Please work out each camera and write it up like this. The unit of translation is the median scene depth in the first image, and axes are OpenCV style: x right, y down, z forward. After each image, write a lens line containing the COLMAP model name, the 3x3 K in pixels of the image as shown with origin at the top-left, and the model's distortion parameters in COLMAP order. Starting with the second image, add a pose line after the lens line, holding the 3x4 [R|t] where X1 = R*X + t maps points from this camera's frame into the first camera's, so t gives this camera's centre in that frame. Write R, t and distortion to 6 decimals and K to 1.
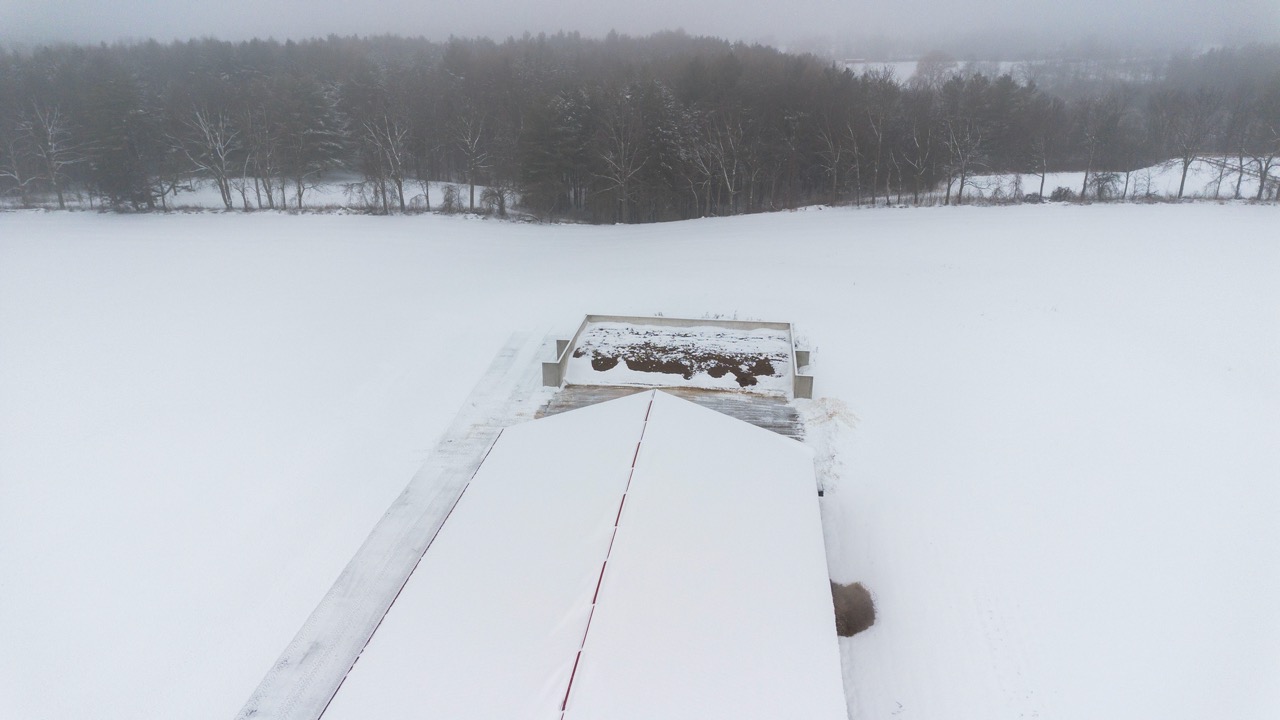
lens RADIAL K [[889.4, 0, 650.3], [0, 889.4, 373.0], [0, 0, 1]] dist [0.070366, -0.072793]
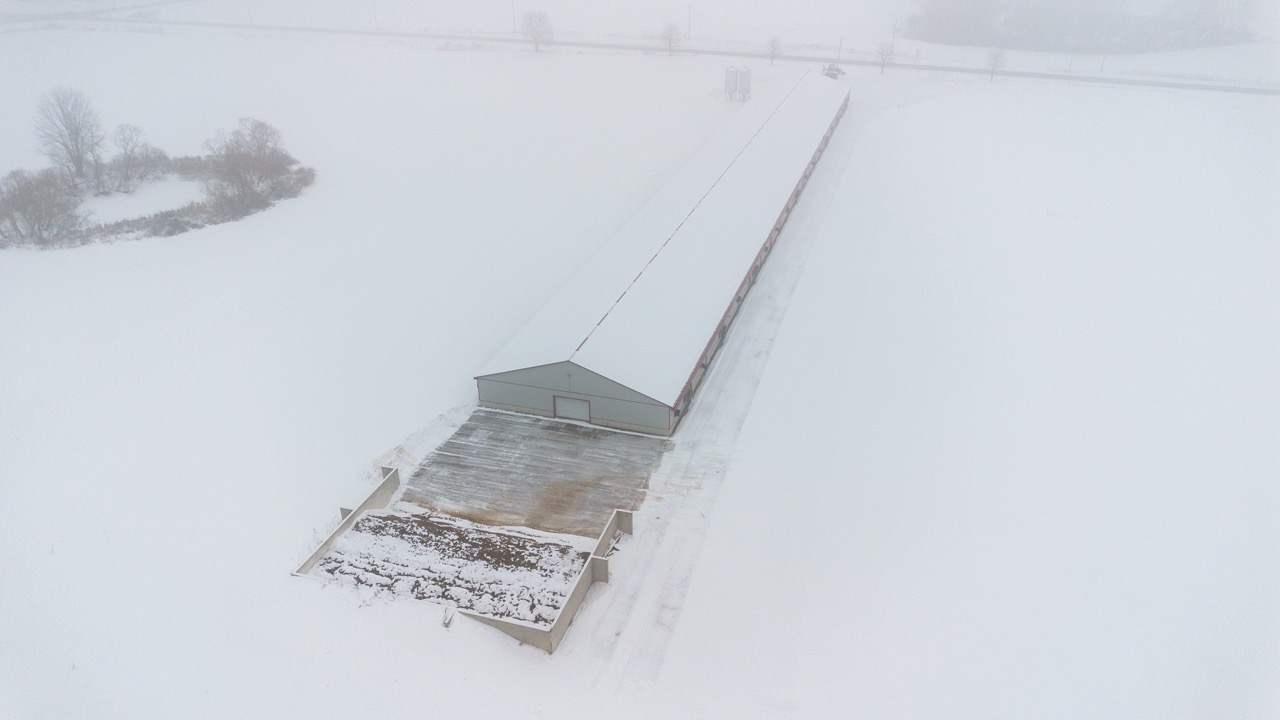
lens RADIAL K [[889.4, 0, 642.8], [0, 889.4, 357.5], [0, 0, 1]] dist [0.070366, -0.072793]
pose [[-0.982856, -0.079209, 0.166494, -0.264881], [0.073575, 0.659508, 0.748088, -0.787557], [-0.169059, 0.747513, -0.642374, 1.418146]]
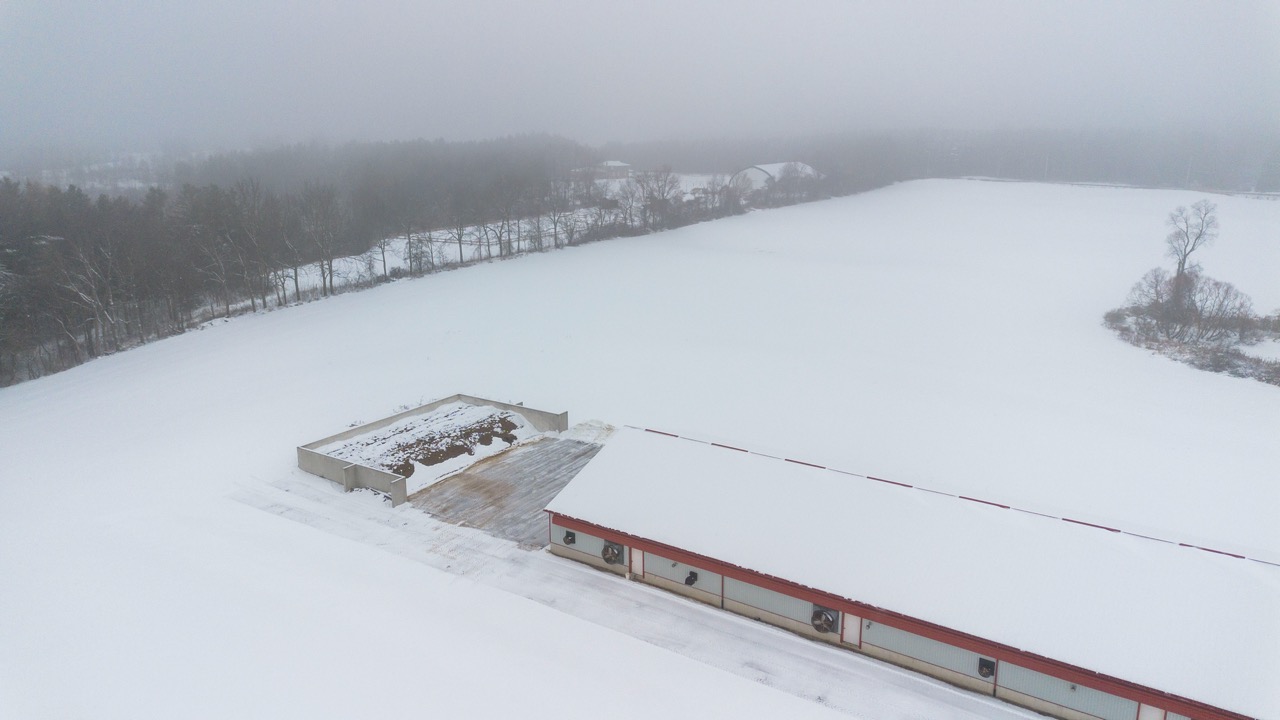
lens RADIAL K [[889.4, 0, 643.9], [0, 889.4, 353.4], [0, 0, 1]] dist [0.070366, -0.072793]
pose [[0.447969, -0.223177, 0.865746, -0.770585], [0.332803, 0.940379, 0.070212, -0.114903], [-0.829799, 0.256670, 0.495535, 0.250198]]
